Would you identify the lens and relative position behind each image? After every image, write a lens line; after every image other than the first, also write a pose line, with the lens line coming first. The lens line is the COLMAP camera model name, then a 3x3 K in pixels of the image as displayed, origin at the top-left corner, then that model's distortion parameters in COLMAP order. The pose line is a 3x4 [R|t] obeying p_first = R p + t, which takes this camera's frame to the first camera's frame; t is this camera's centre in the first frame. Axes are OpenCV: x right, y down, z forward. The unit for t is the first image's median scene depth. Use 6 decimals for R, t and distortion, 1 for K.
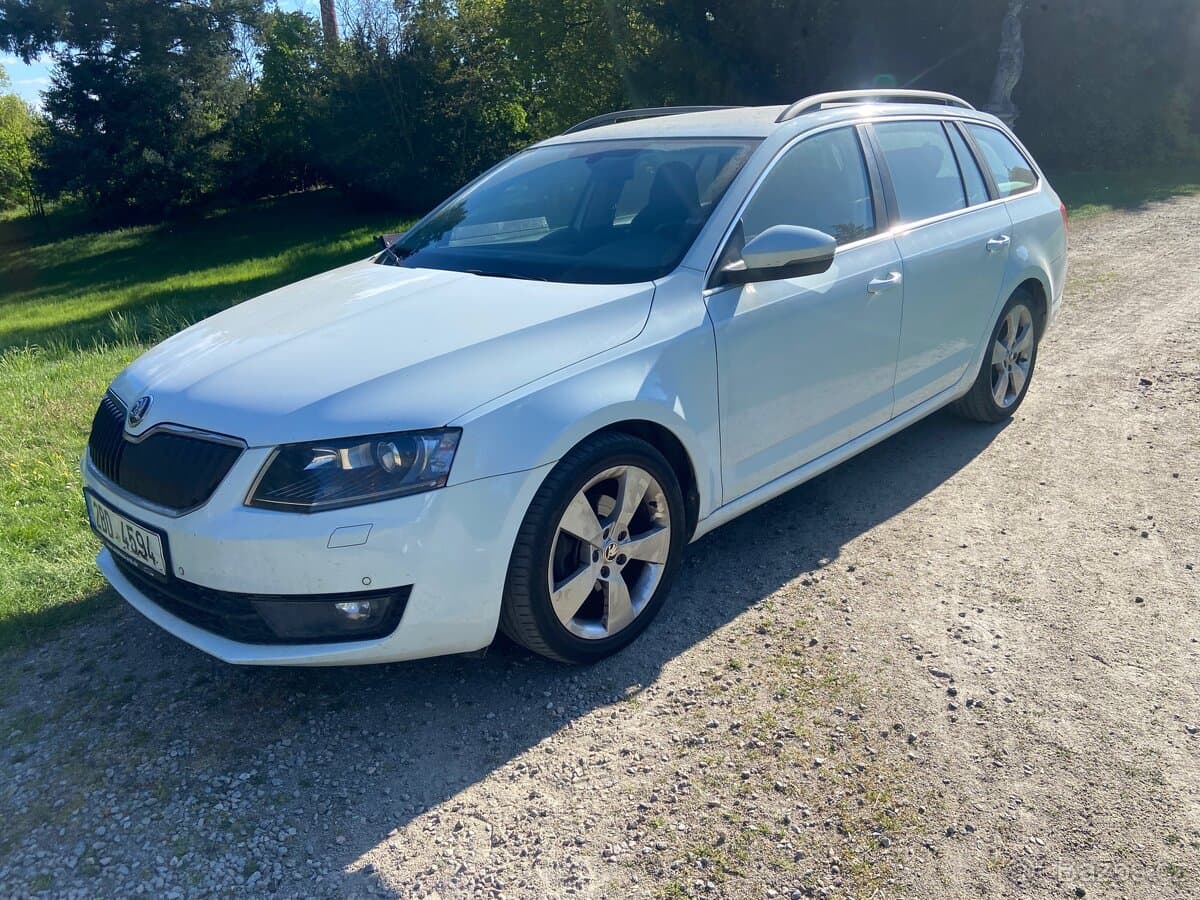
lens RADIAL K [[903.3, 0, 606.6], [0, 903.3, 457.1], [0, 0, 1]] dist [0.115278, -0.136291]
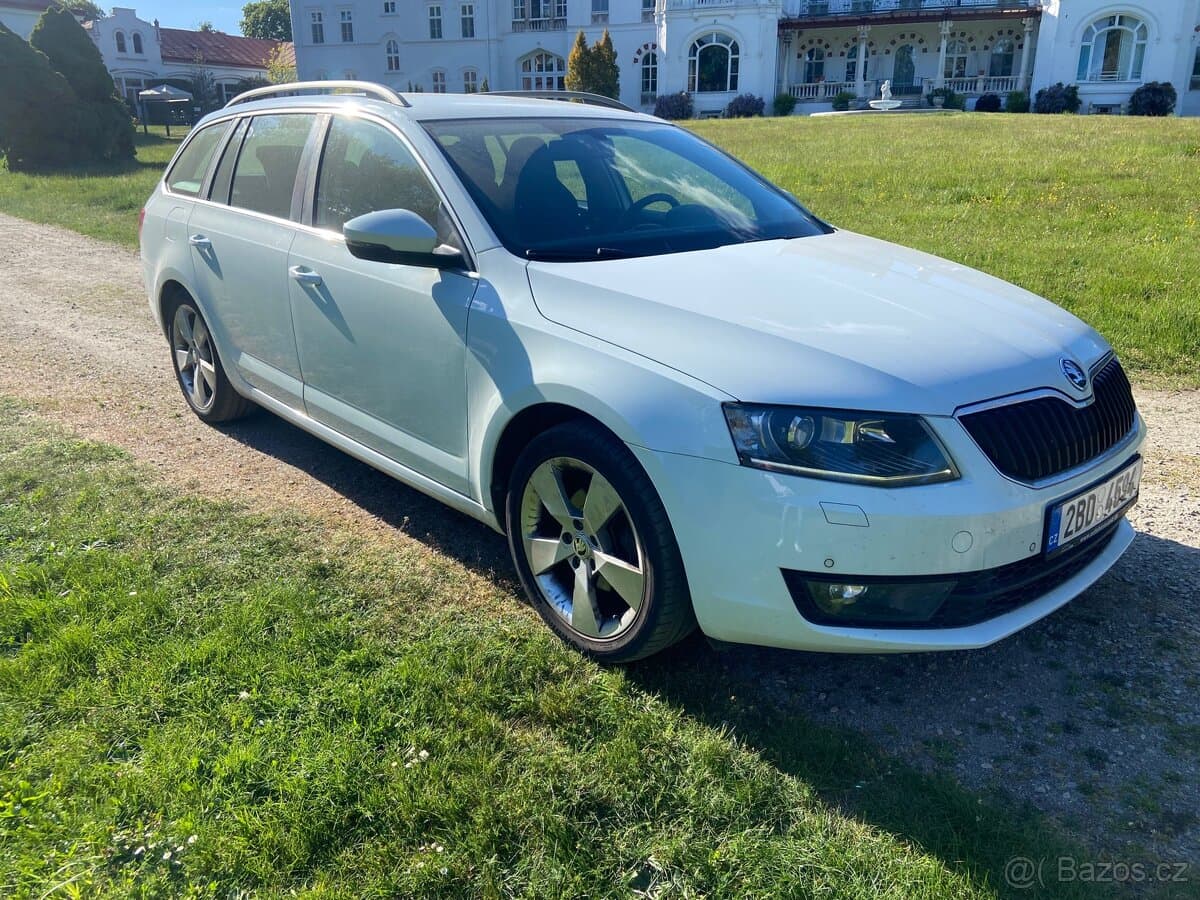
lens RADIAL K [[903.3, 0, 598.8], [0, 903.3, 440.5], [0, 0, 1]] dist [0.115278, -0.136291]
pose [[0.073209, -0.271349, 0.959693, -1.436939], [0.322121, 0.917133, 0.234743, -0.358075], [-0.943864, 0.291952, 0.154549, 1.311903]]
